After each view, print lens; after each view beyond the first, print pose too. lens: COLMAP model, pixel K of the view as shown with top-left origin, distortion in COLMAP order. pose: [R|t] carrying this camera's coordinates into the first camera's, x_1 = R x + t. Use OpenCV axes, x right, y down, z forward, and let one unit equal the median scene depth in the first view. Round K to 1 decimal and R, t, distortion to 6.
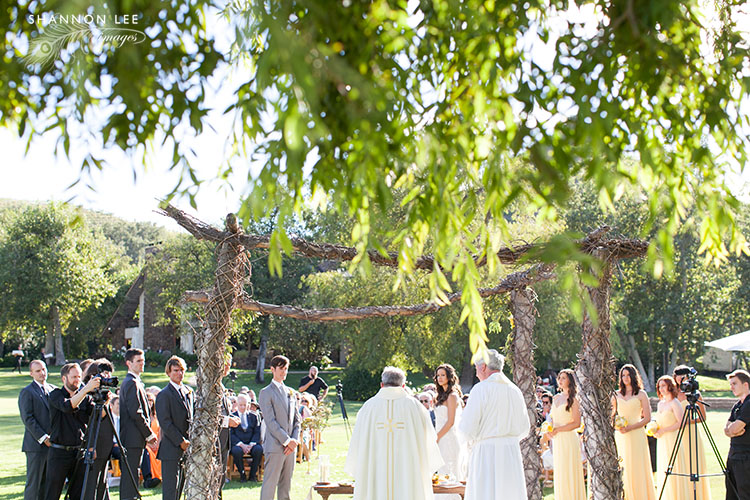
lens RADIAL K [[1086.2, 0, 374.9], [0, 1086.2, 250.3], [0, 0, 1]] dist [-0.019829, 0.000000]
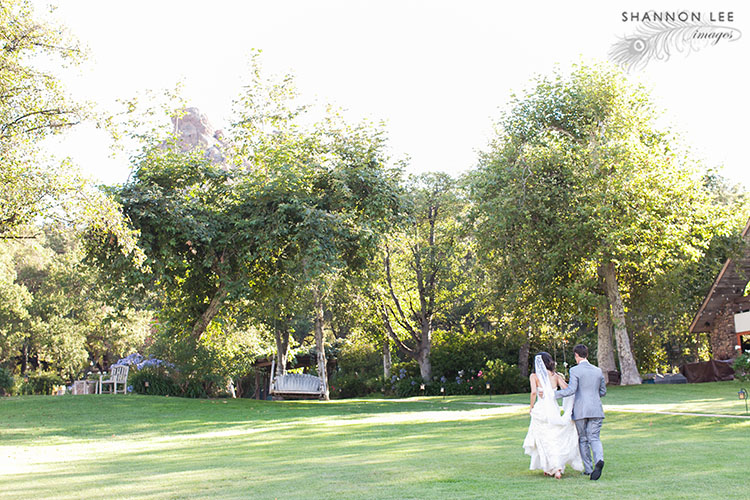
lens RADIAL K [[1086.2, 0, 375.1], [0, 1086.2, 250.1], [0, 0, 1]] dist [-0.019829, 0.000000]
pose [[0.883850, -0.106479, -0.455489, -0.160648], [0.092837, 0.994307, -0.052295, 0.060311], [0.458465, 0.003934, 0.888704, 0.501306]]
